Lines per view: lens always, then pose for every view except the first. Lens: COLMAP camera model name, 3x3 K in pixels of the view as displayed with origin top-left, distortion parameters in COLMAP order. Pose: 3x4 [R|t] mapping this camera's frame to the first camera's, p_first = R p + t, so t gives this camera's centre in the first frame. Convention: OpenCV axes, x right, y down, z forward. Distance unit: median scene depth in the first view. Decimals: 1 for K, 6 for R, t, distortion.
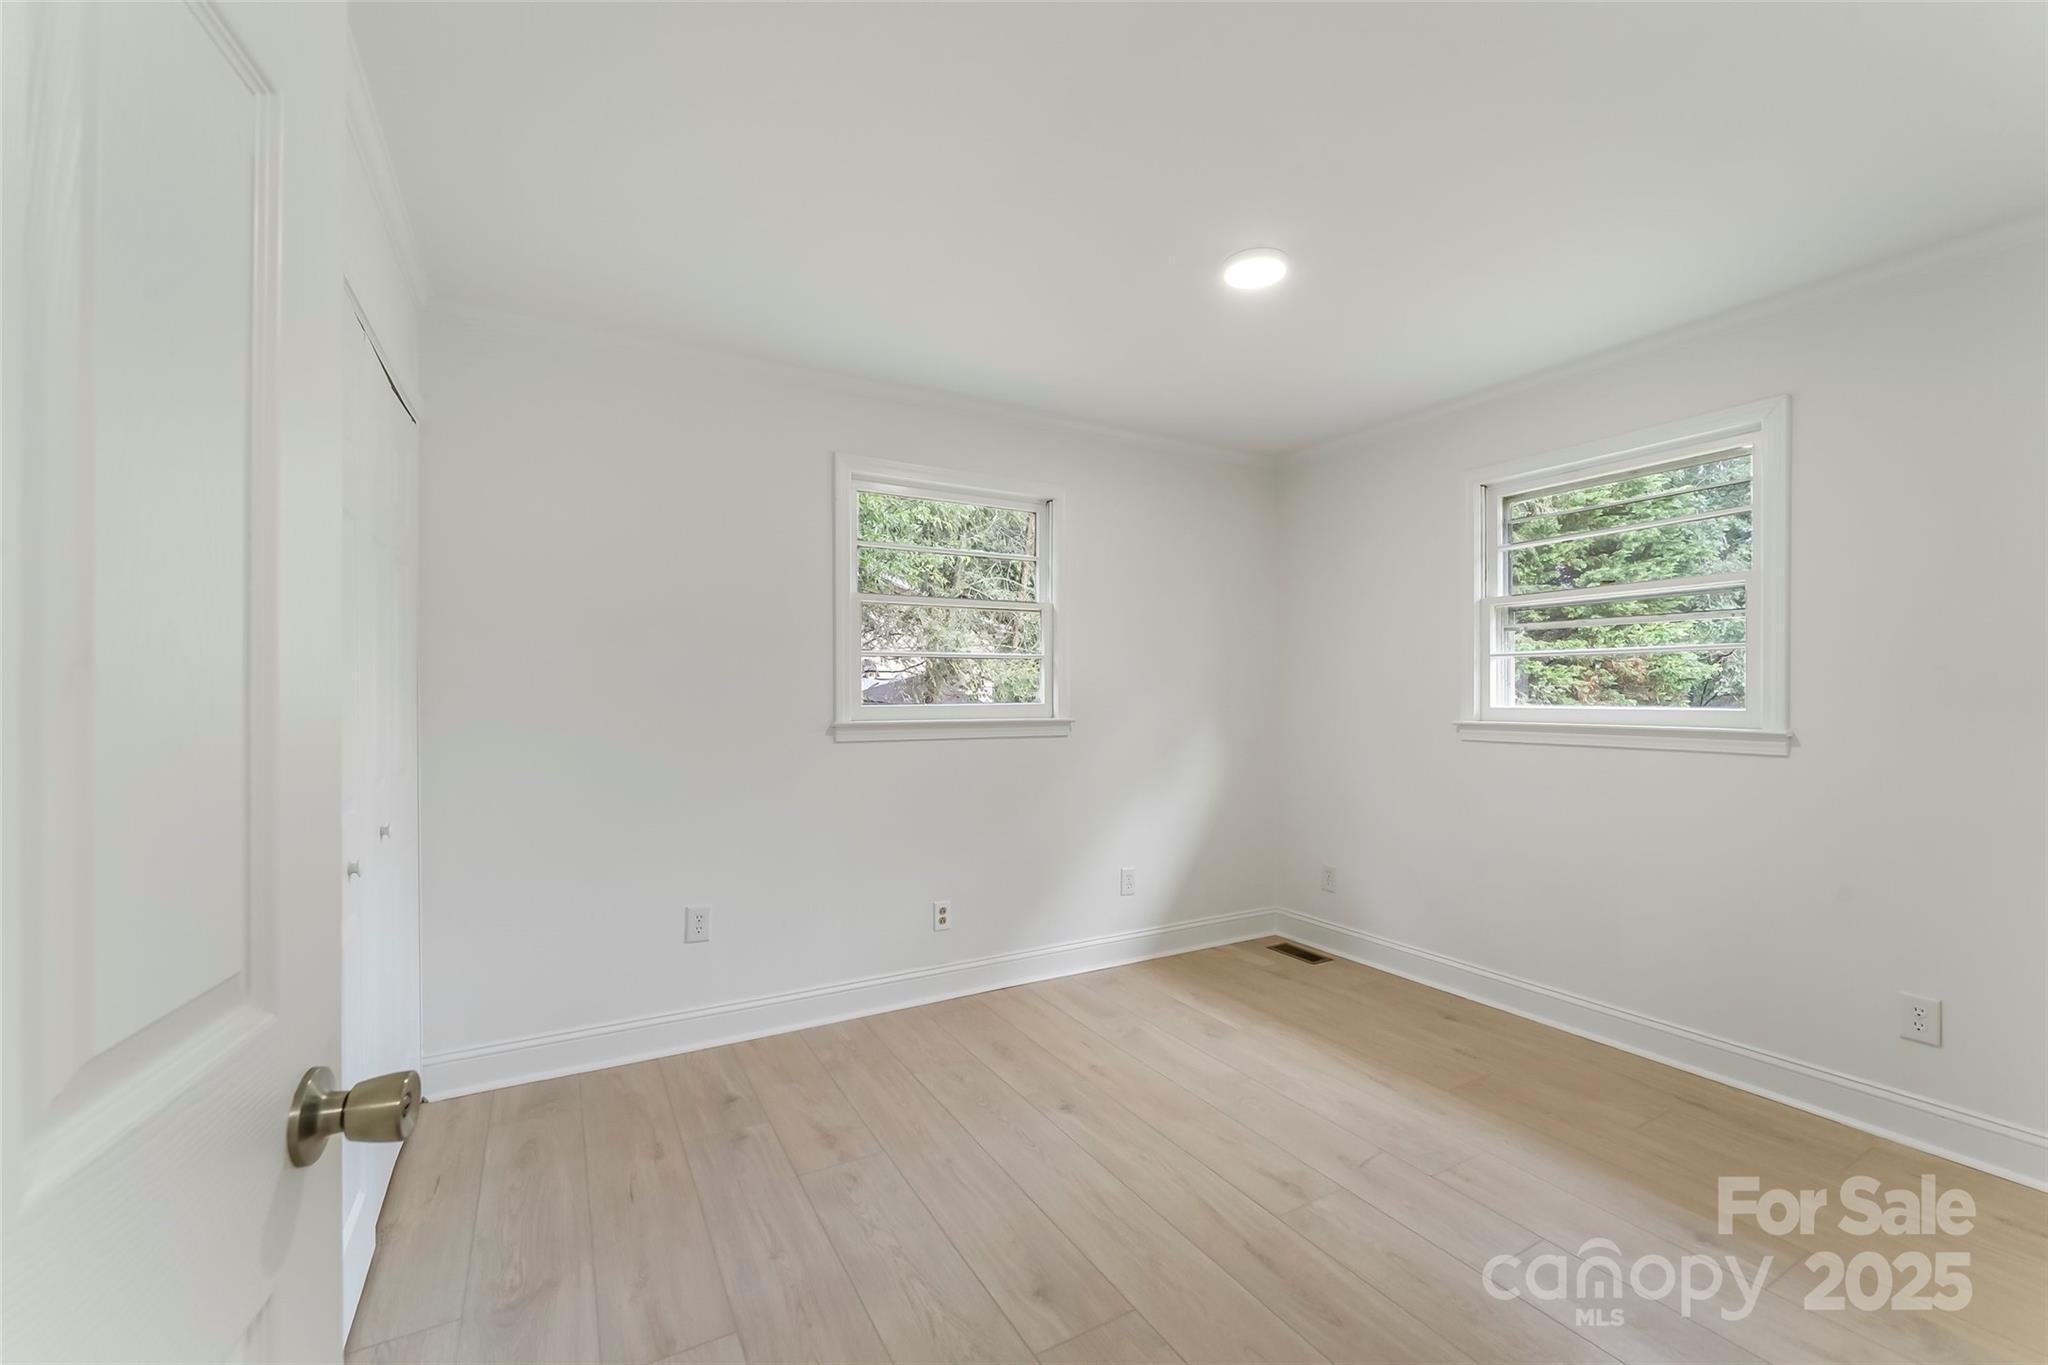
lens RADIAL K [[881.8, 0, 1023.3], [0, 881.8, 683.7], [0, 0, 1]] dist [-0.009381, 0.001432]
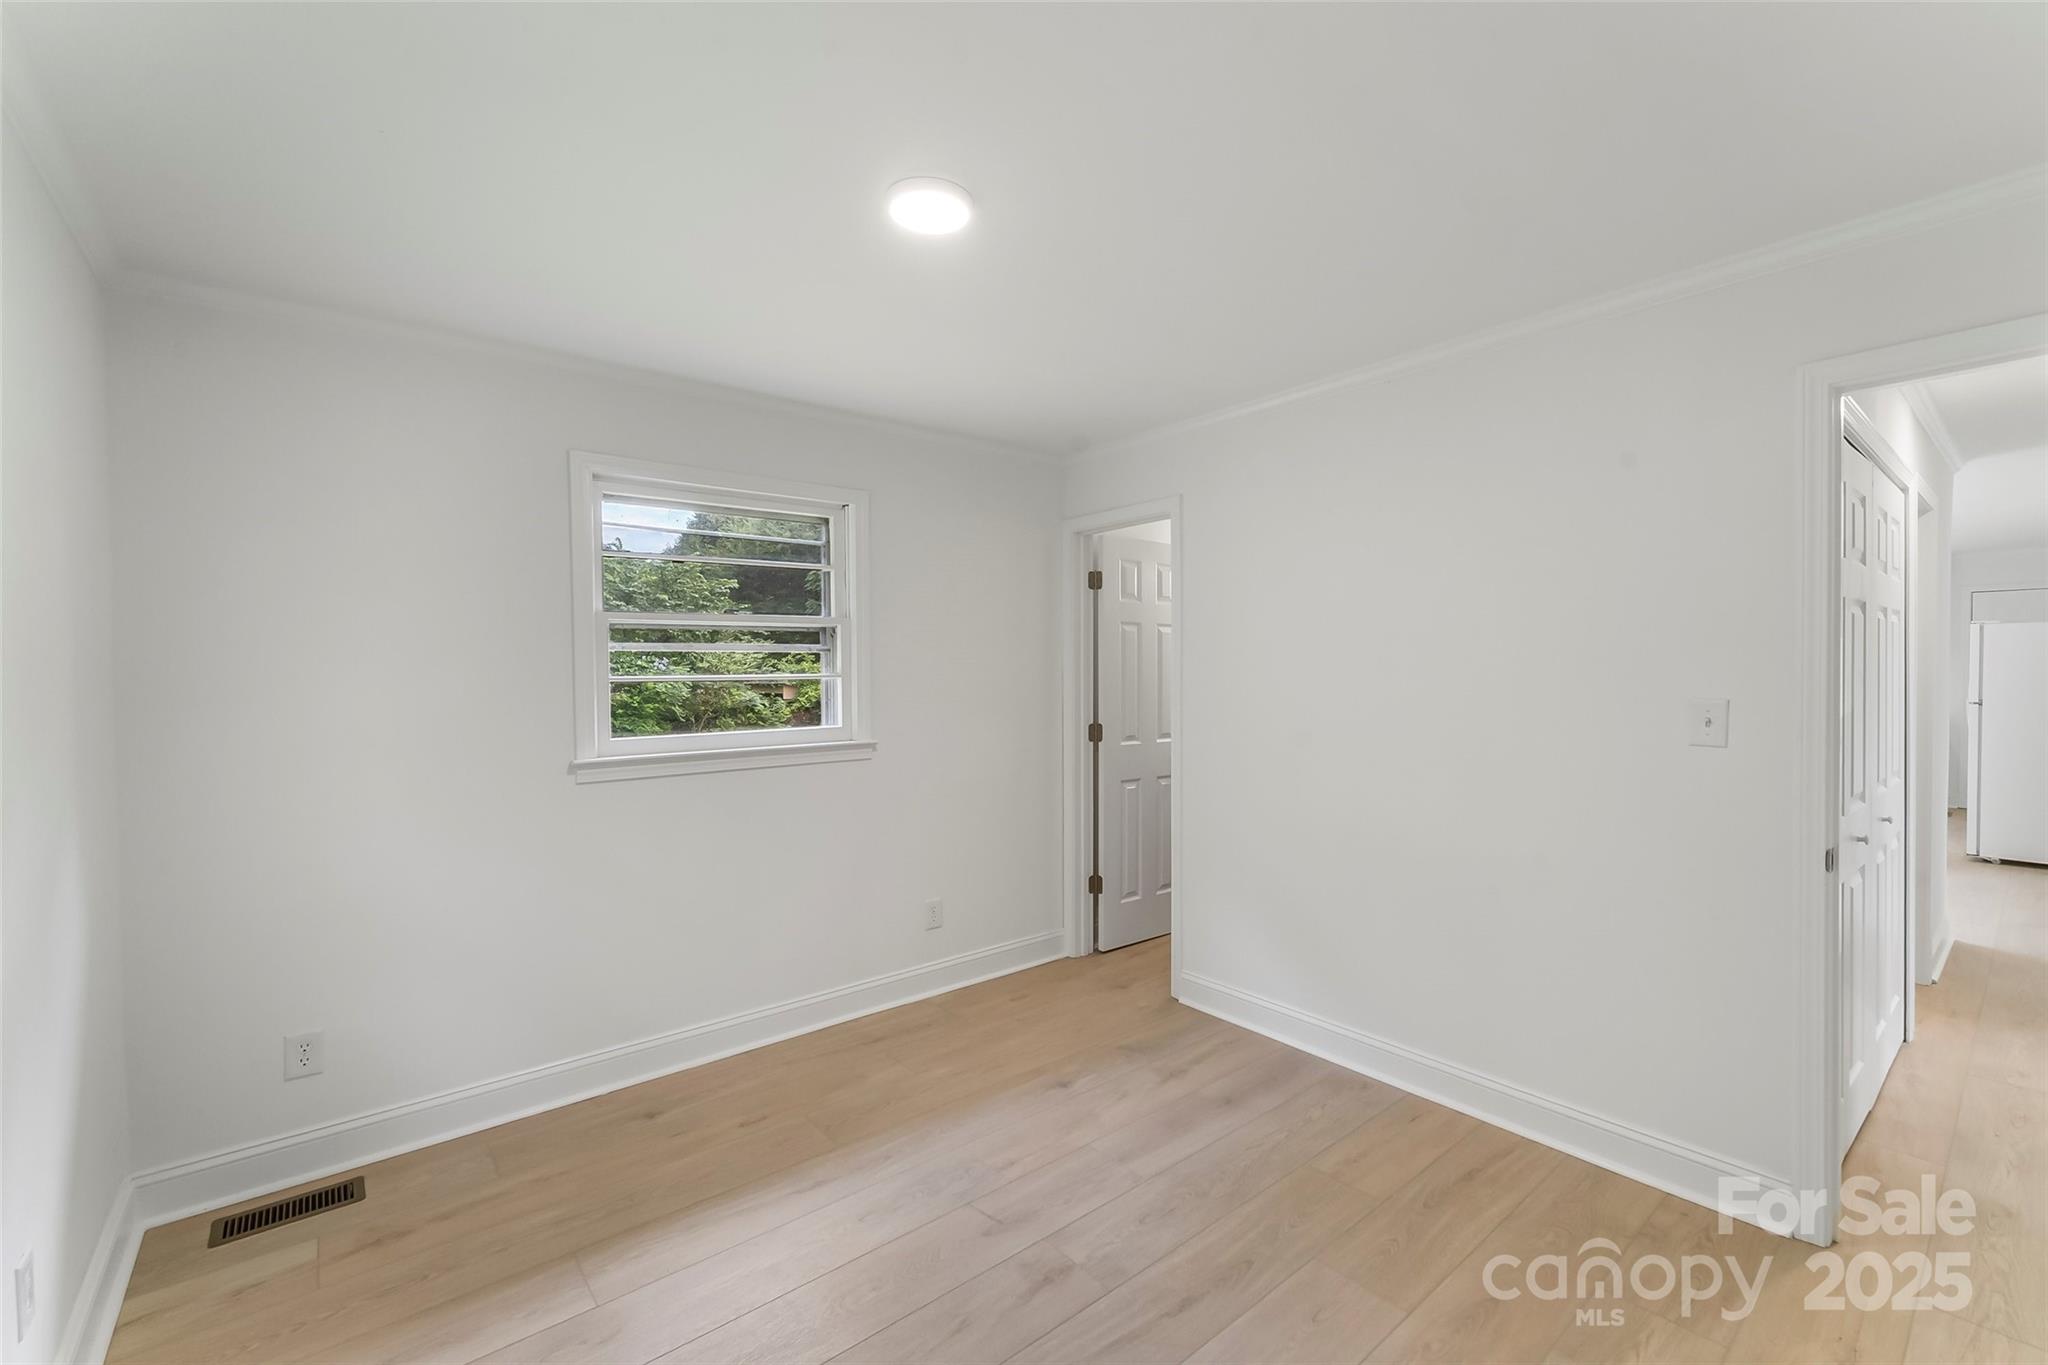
lens RADIAL K [[881.8, 0, 1022.2], [0, 881.8, 670.0], [0, 0, 1]] dist [-0.009381, 0.001432]
pose [[-0.199850, -0.007952, 0.979794, -0.392557], [0.002174, 0.999961, 0.008559, -0.047871], [-0.979824, 0.003841, -0.199825, 0.808973]]
